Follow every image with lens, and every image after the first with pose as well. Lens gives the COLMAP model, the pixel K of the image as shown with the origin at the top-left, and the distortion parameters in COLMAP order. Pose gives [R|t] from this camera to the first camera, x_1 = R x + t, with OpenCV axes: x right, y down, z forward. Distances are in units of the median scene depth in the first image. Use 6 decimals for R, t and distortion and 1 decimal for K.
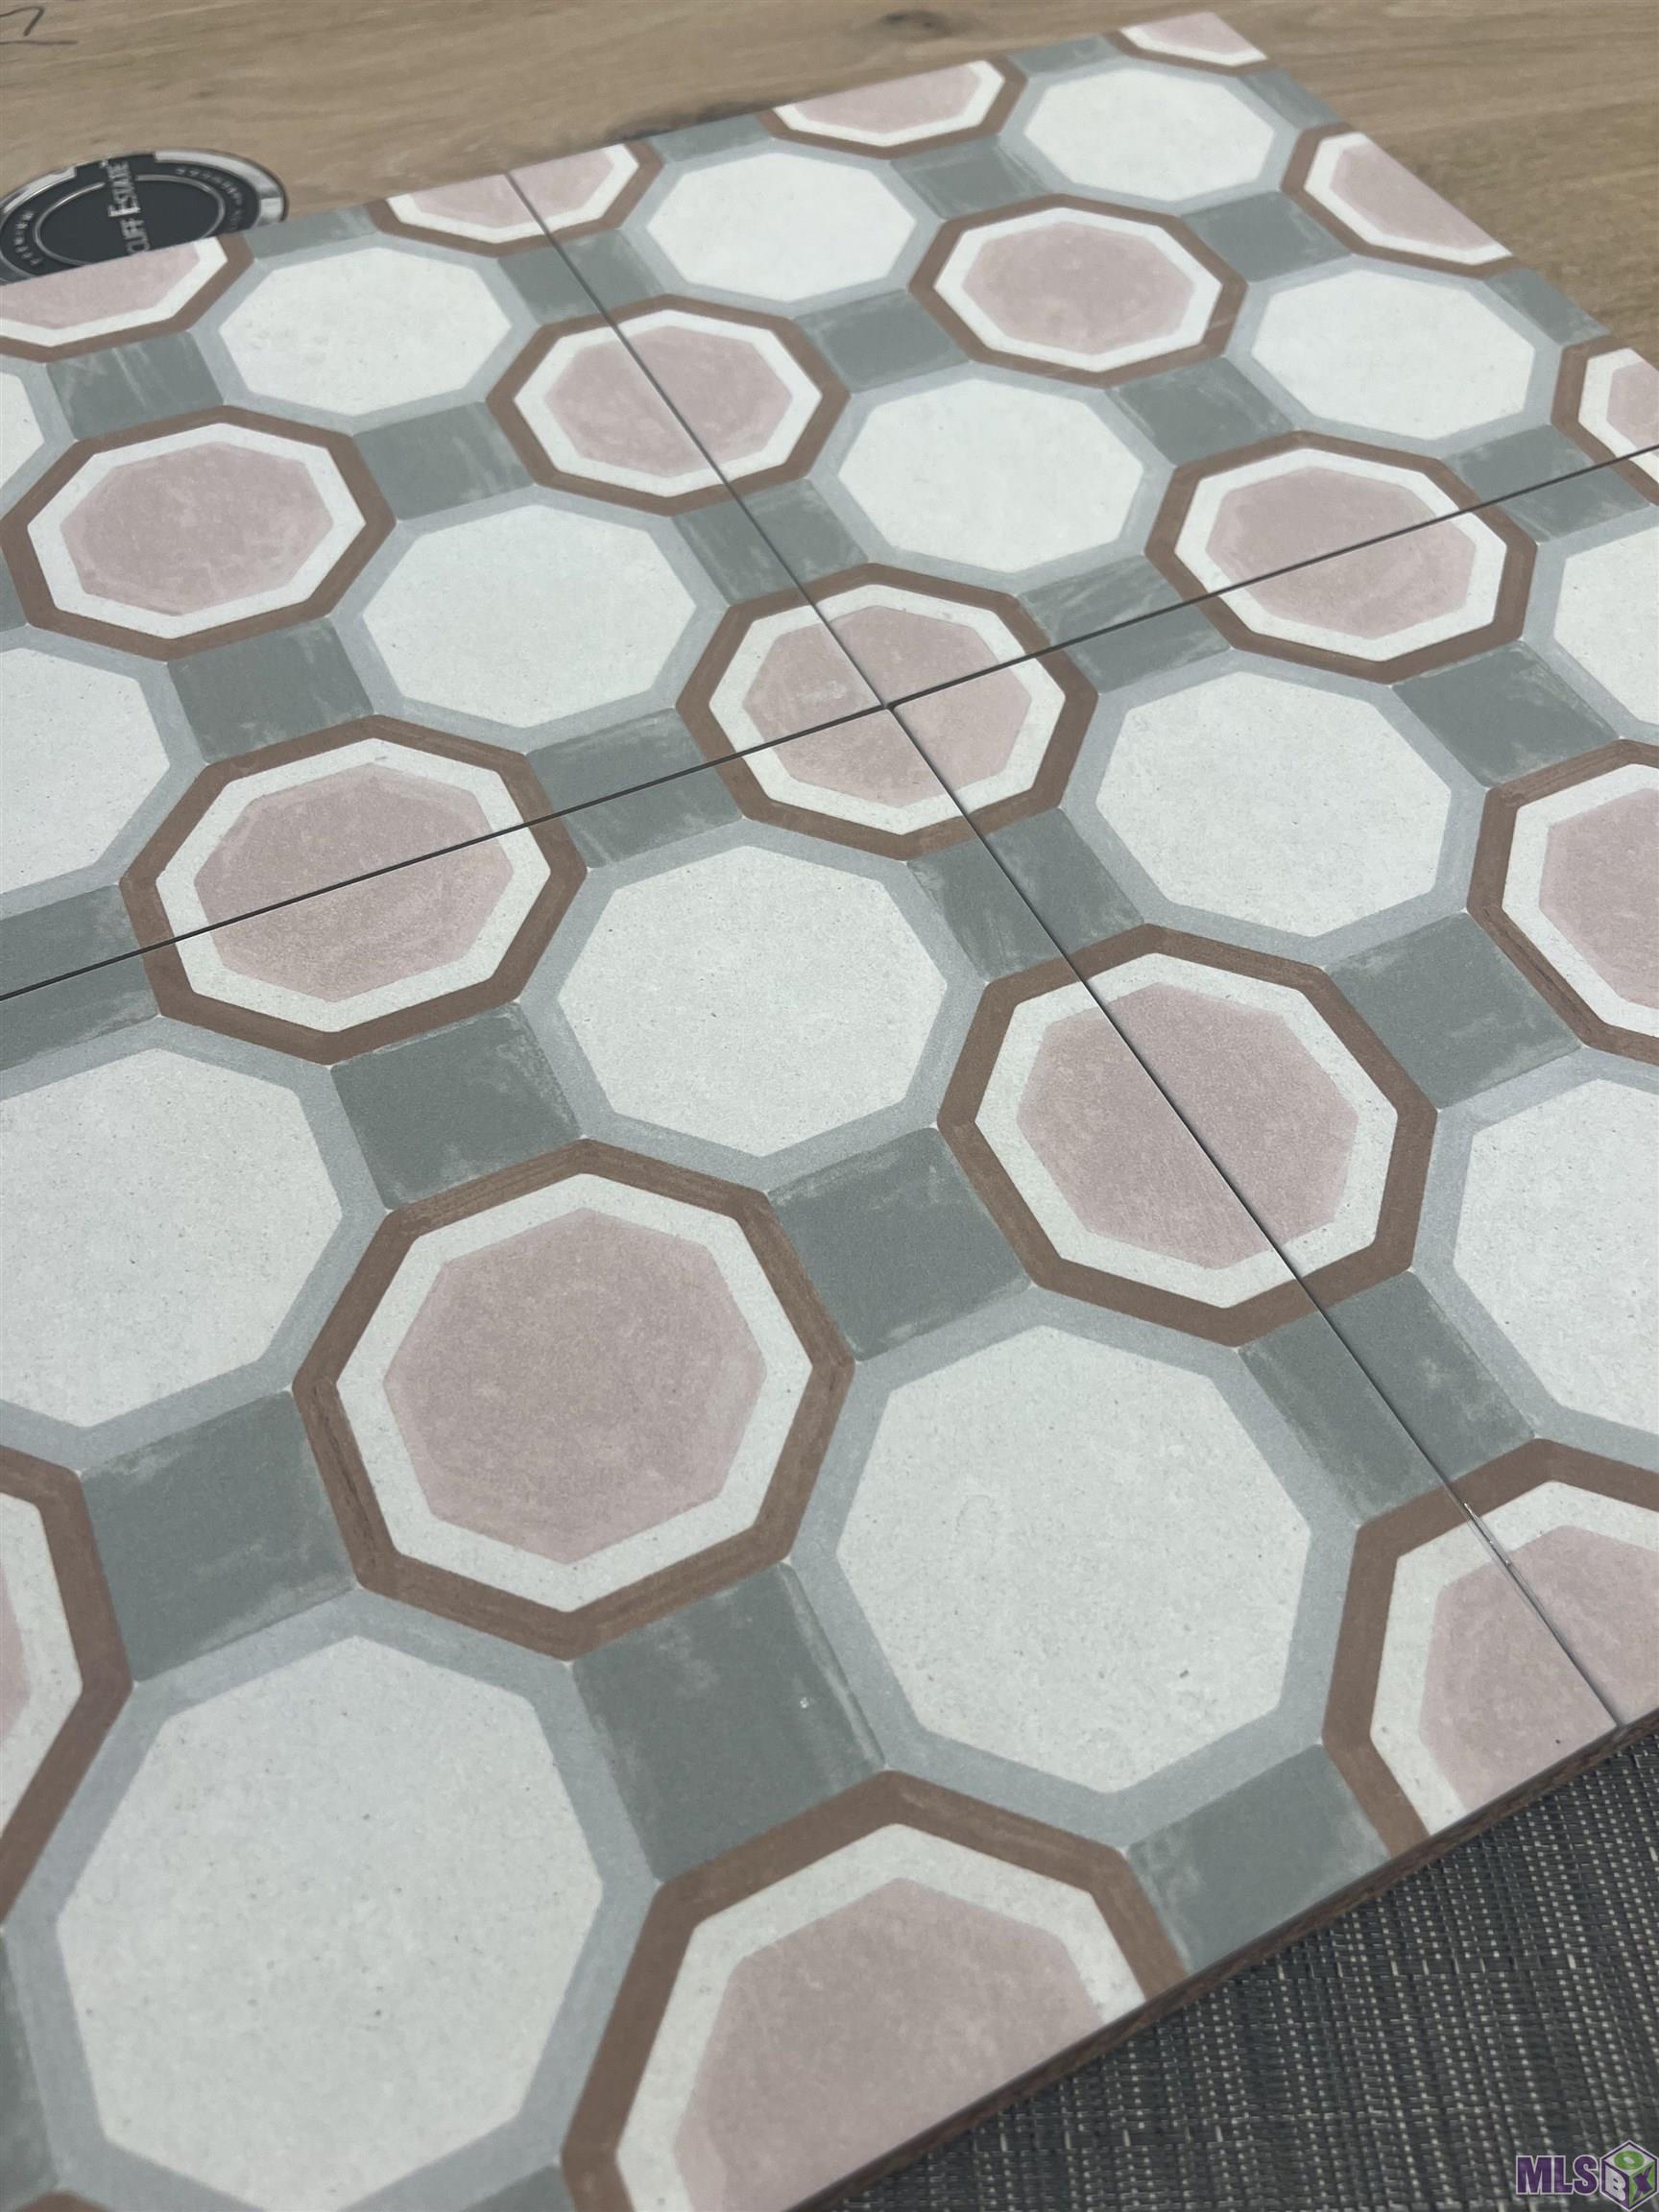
lens RADIAL K [[1692.3, 0, 822.9], [0, 1692.3, 1104.8], [0, 0, 1]] dist [0.032097, -0.053751]
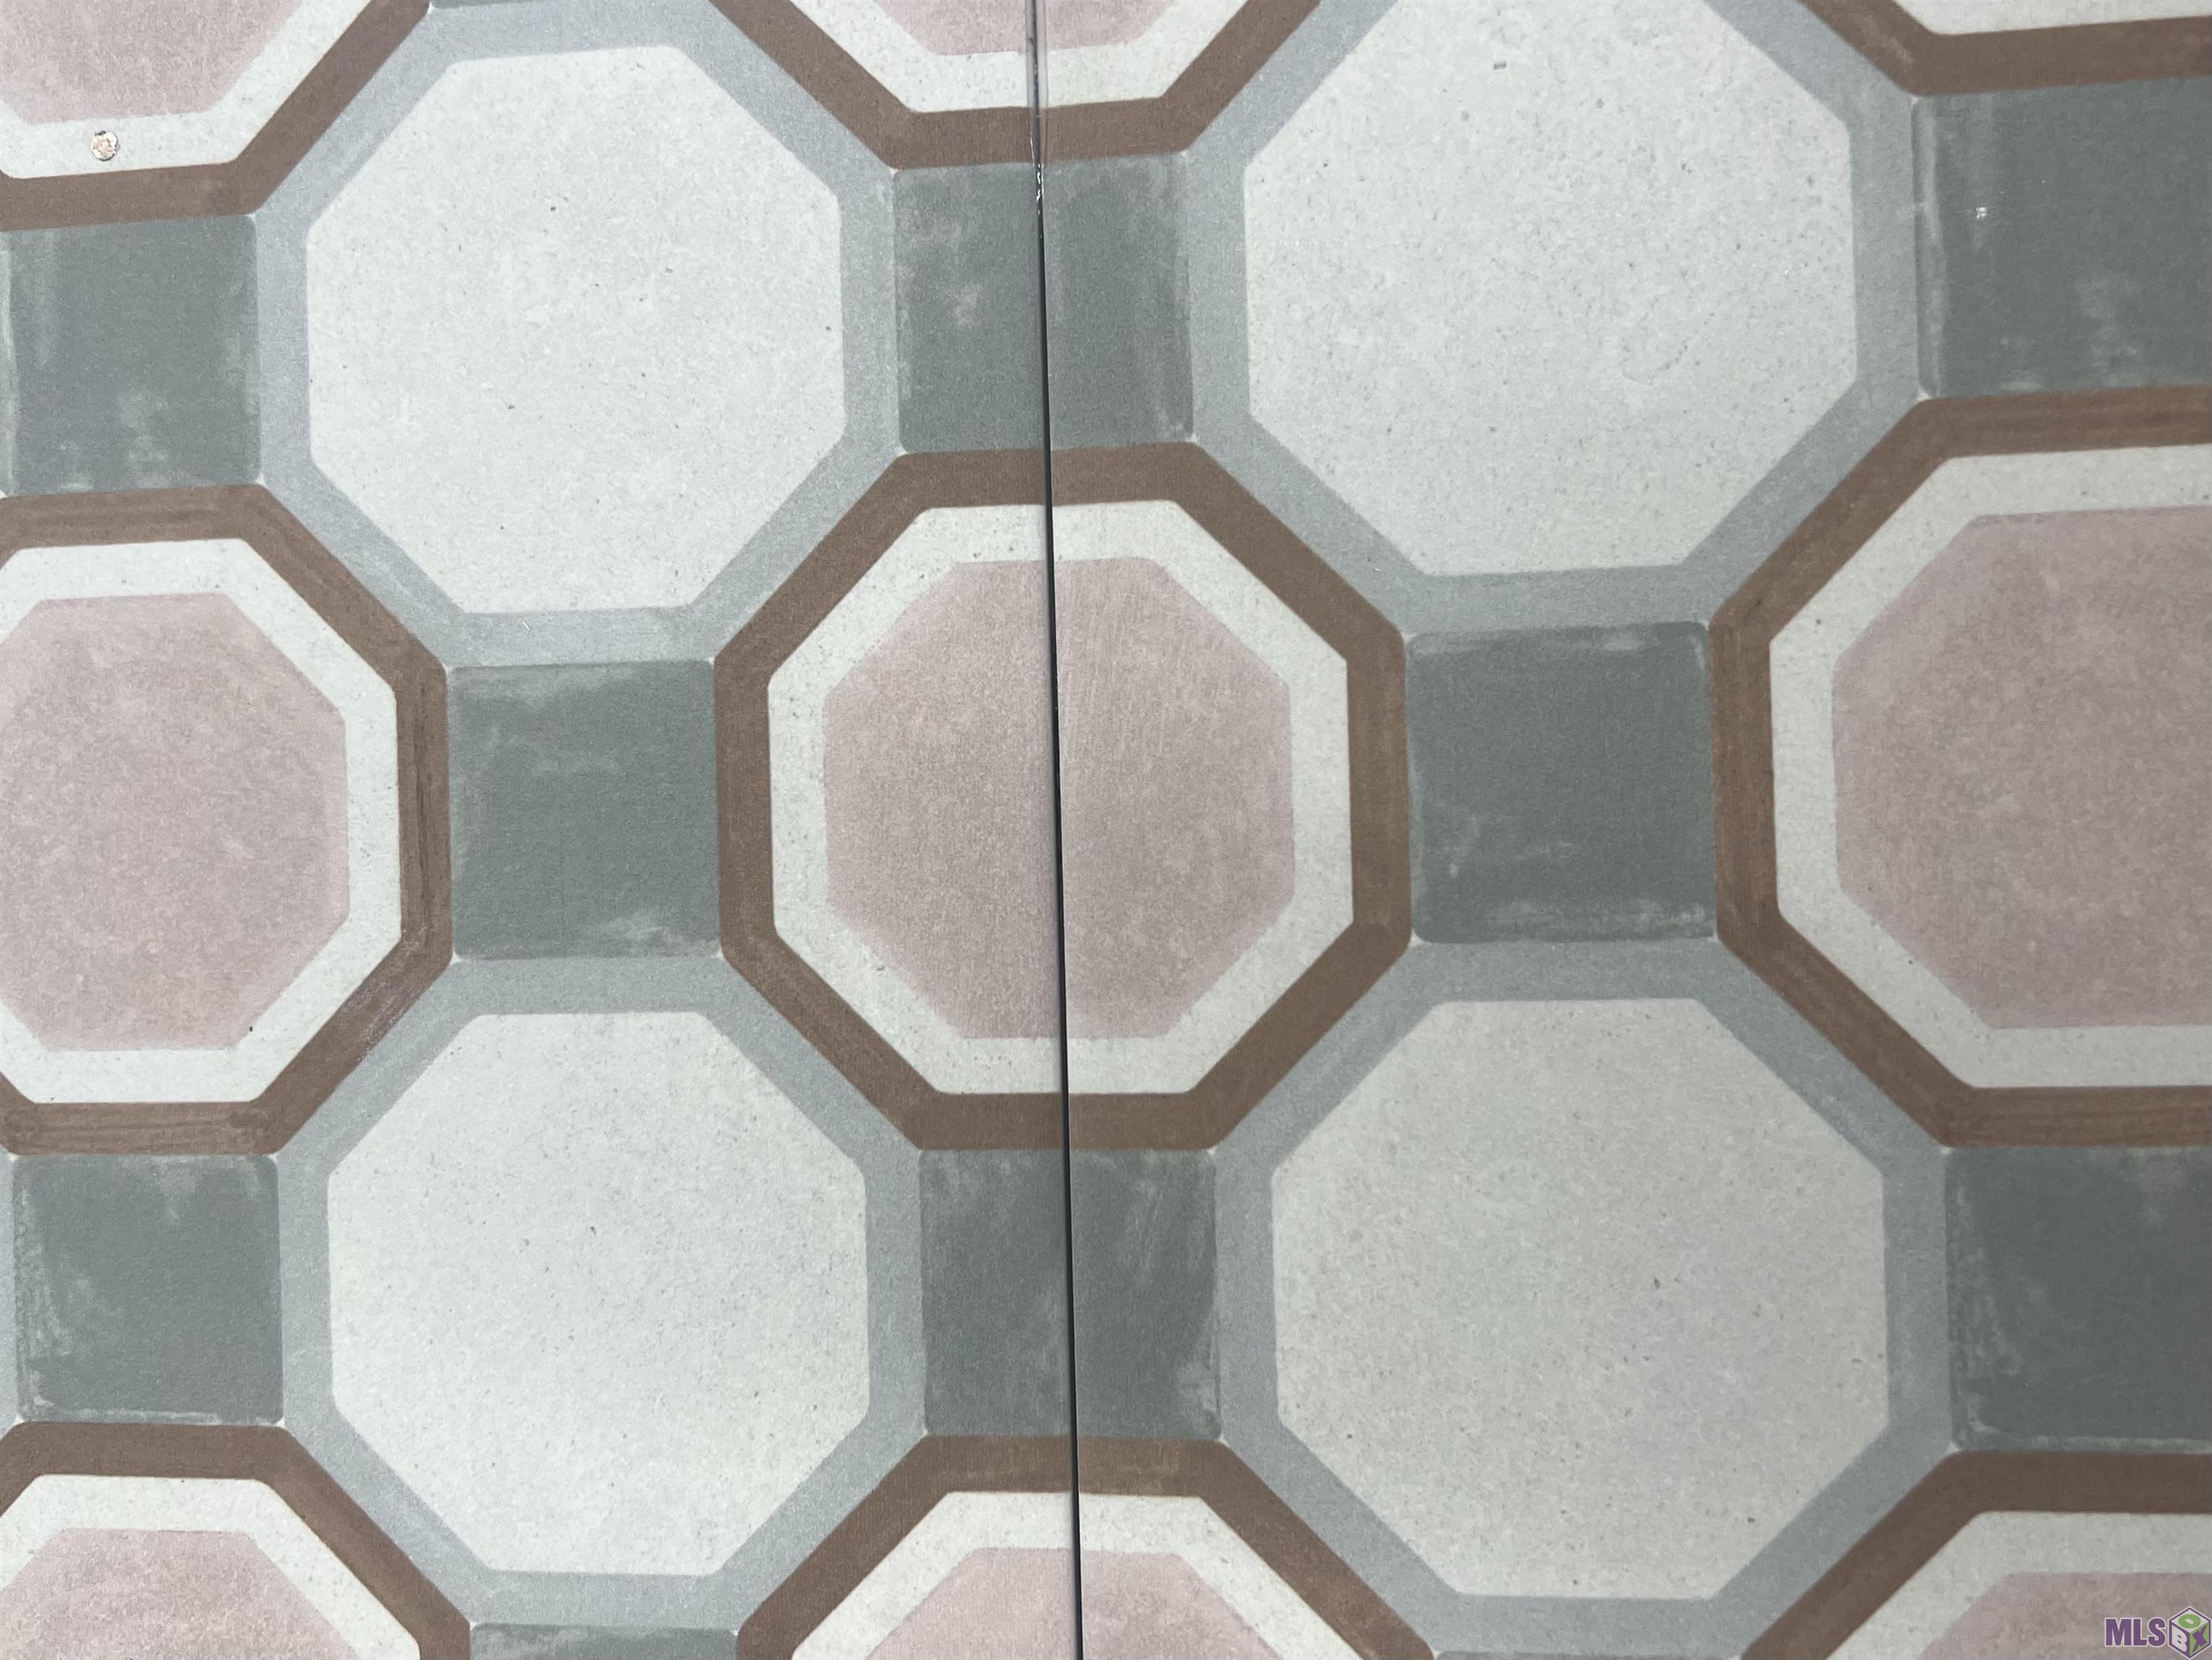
lens RADIAL K [[1692.5, 0, 1110.6], [0, 1692.5, 821.4], [0, 0, 1]] dist [0.032097, -0.053751]
pose [[-0.906887, -0.412684, 0.085132, 0.119064], [0.395545, -0.764098, 0.509607, -0.288753], [-0.145257, 0.495830, 0.856185, 0.382063]]
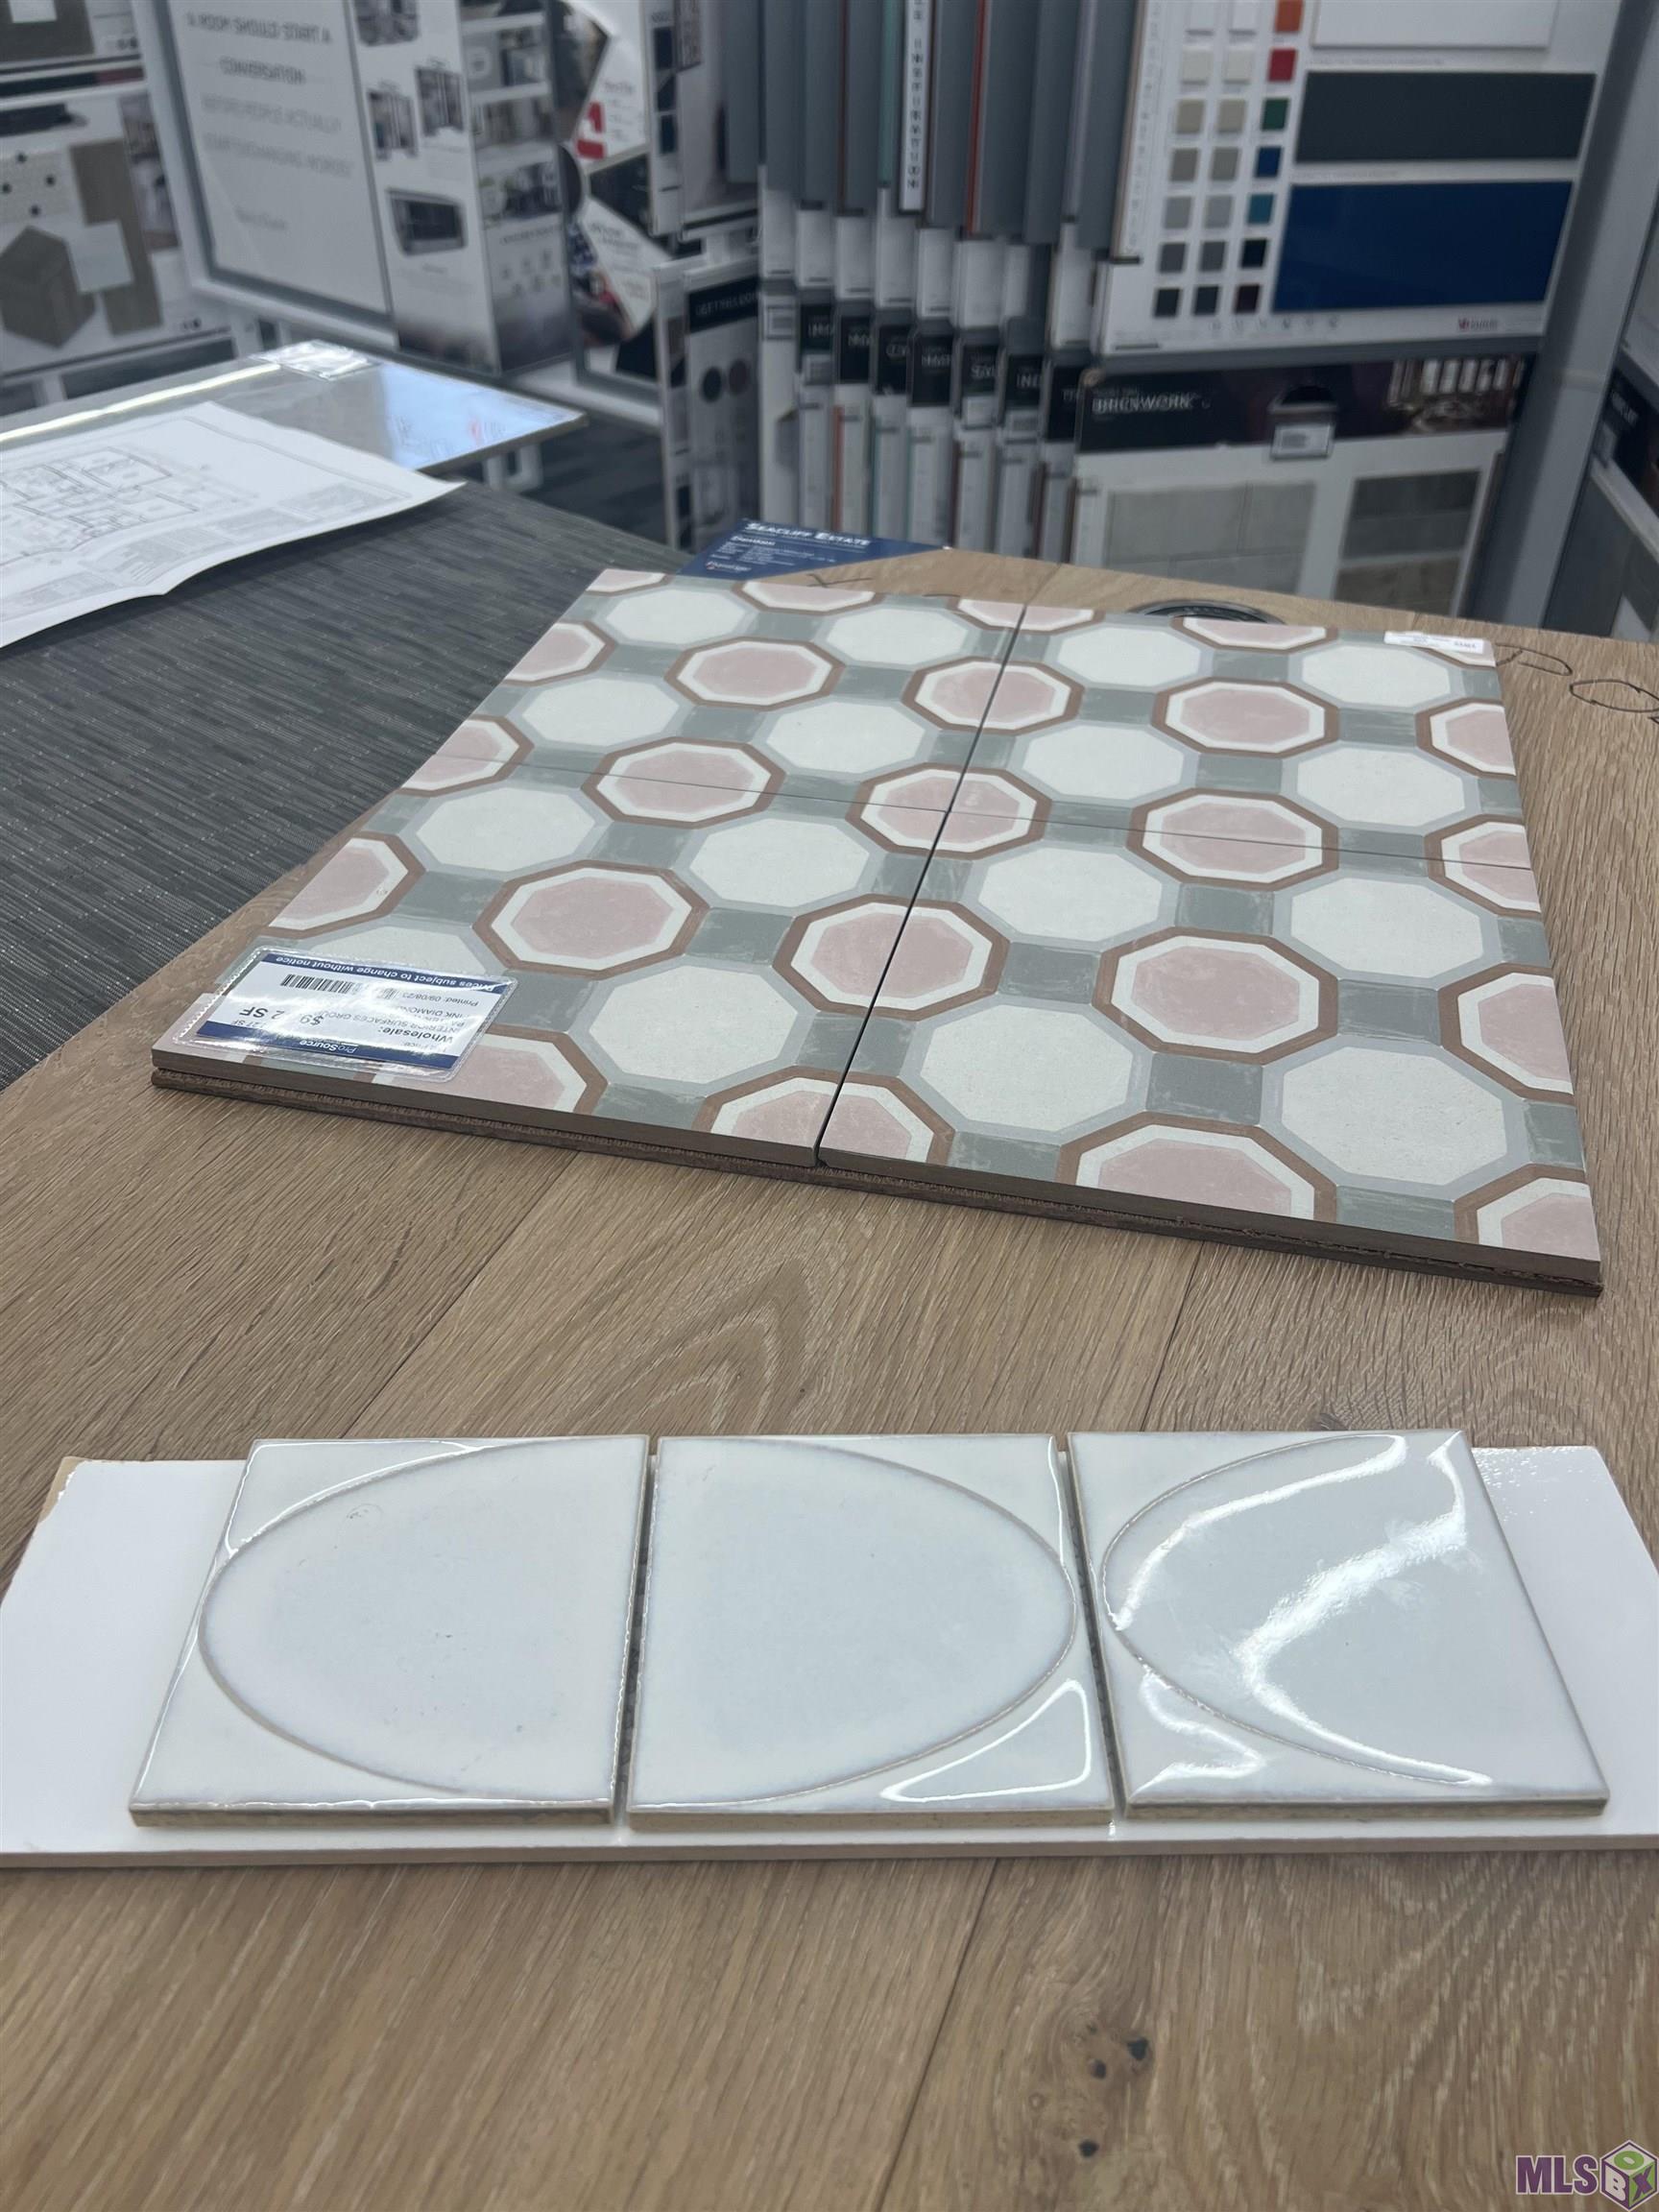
lens RADIAL K [[1692.3, 0, 829.7], [0, 1692.3, 1107.5], [0, 0, 1]] dist [0.032097, -0.053751]
pose [[-0.633946, 0.465805, -0.617364, 1.587685], [-0.643314, 0.125459, 0.755253, -1.679873], [0.429255, 0.875949, 0.220124, 0.847912]]
